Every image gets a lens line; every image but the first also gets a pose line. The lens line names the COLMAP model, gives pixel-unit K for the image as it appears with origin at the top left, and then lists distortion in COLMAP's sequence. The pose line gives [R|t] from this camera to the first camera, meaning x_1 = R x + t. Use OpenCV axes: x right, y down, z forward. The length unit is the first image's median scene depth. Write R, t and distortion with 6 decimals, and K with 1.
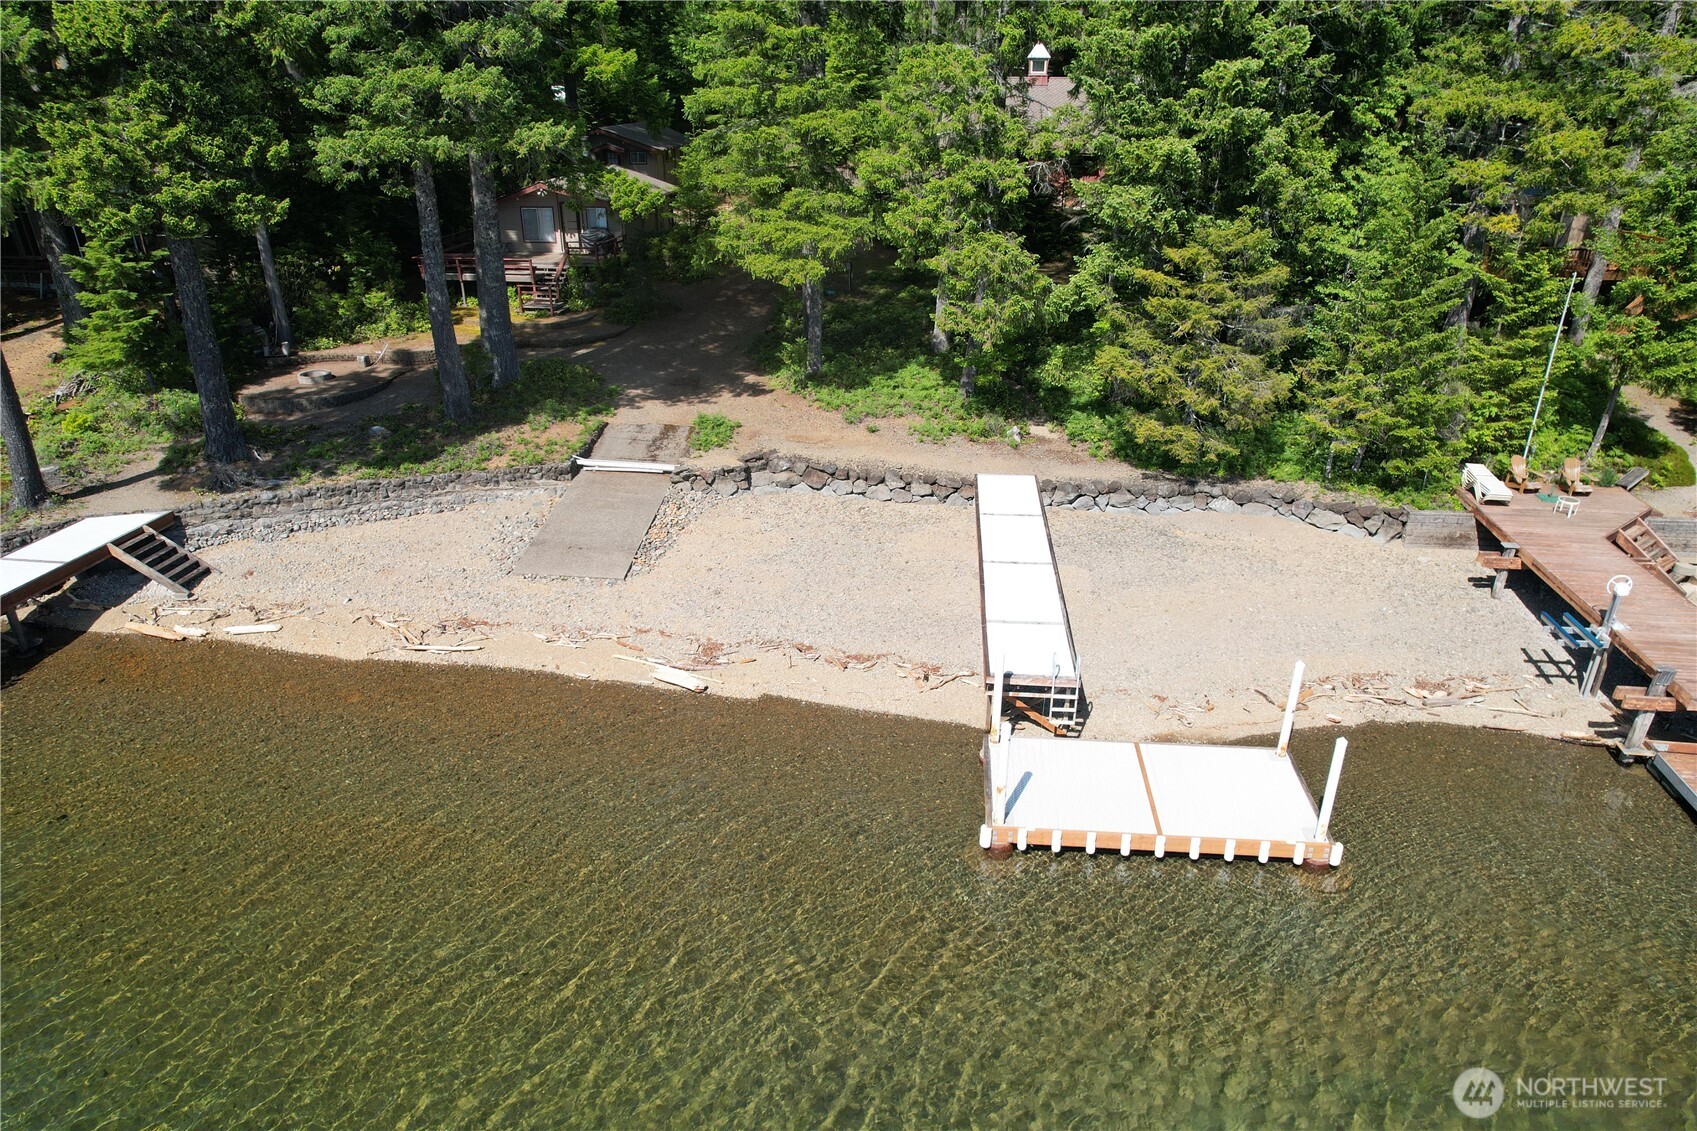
lens RADIAL K [[1102.4, 0, 849.6], [0, 1102.4, 568.5], [0, 0, 1]] dist [-0.066455, 0.067812]
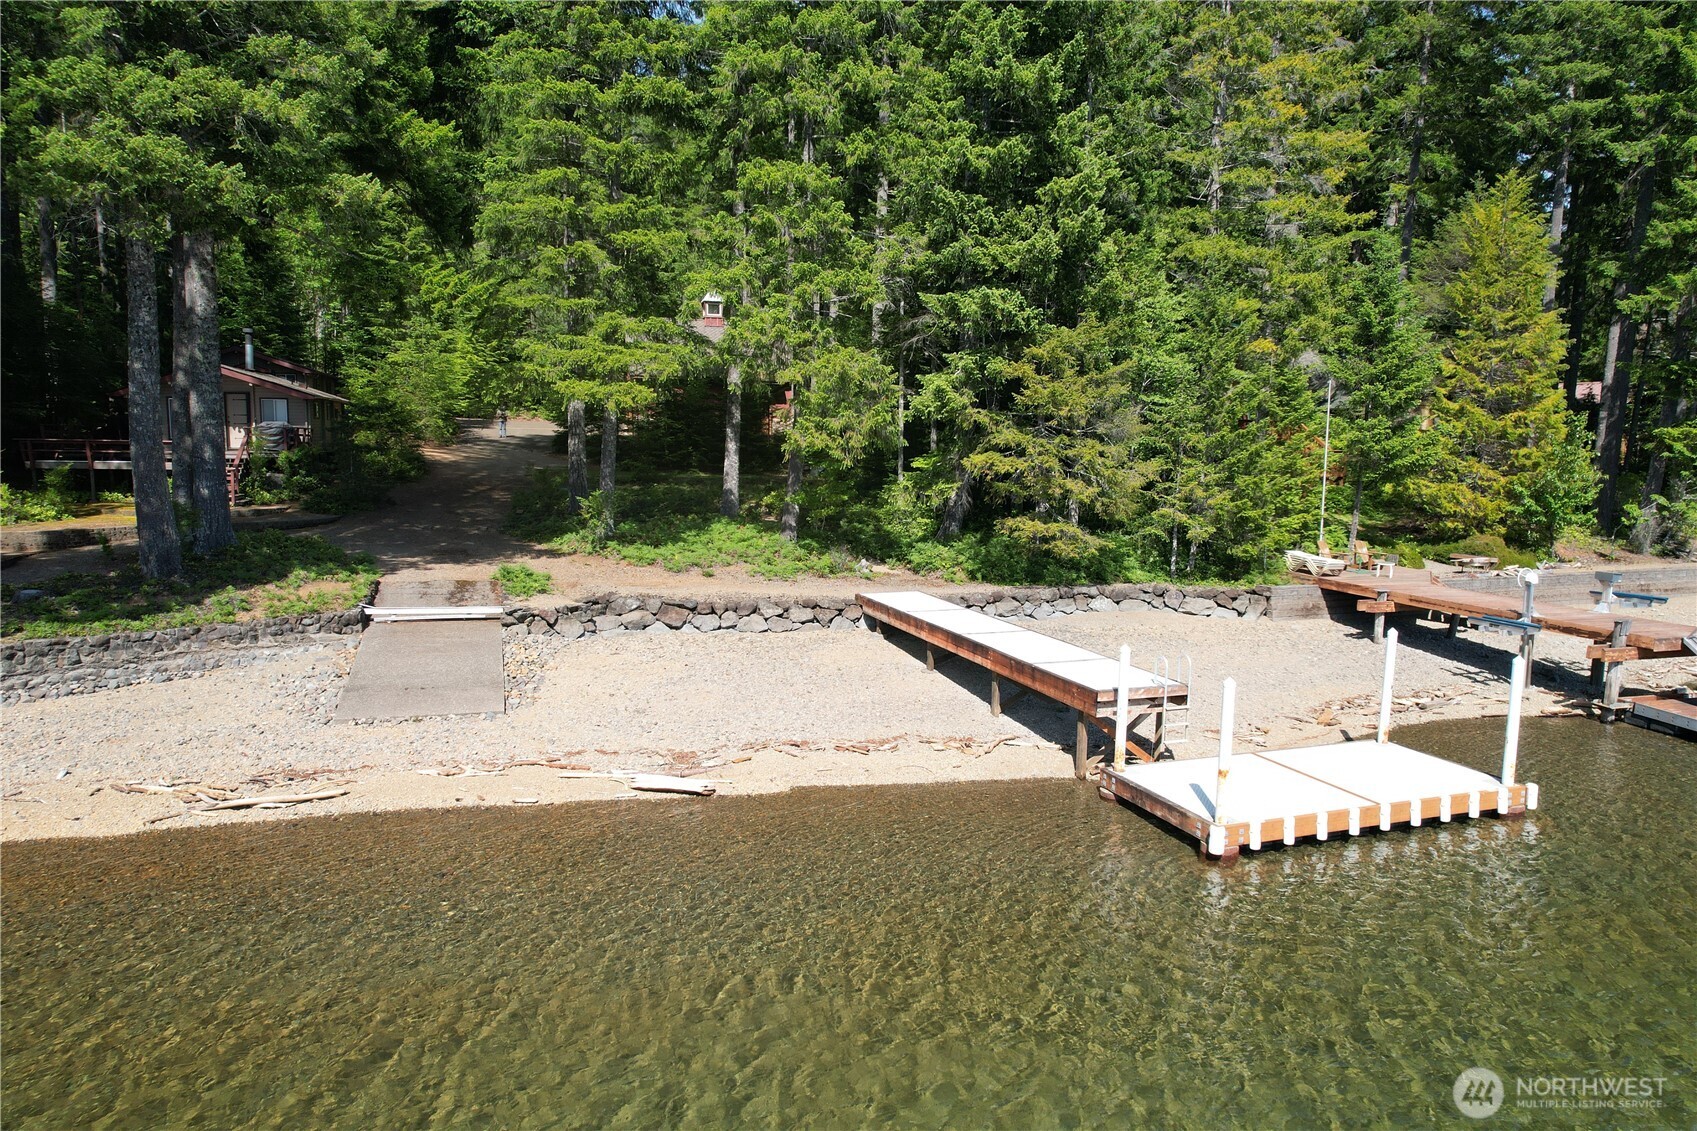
lens RADIAL K [[1102.4, 0, 854.1], [0, 1102.4, 559.9], [0, 0, 1]] dist [-0.066455, 0.067812]
pose [[0.911013, -0.036132, 0.410792, -0.264266], [0.162693, 0.946843, -0.277523, 0.141489], [-0.378928, 0.319660, 0.868465, 0.218342]]
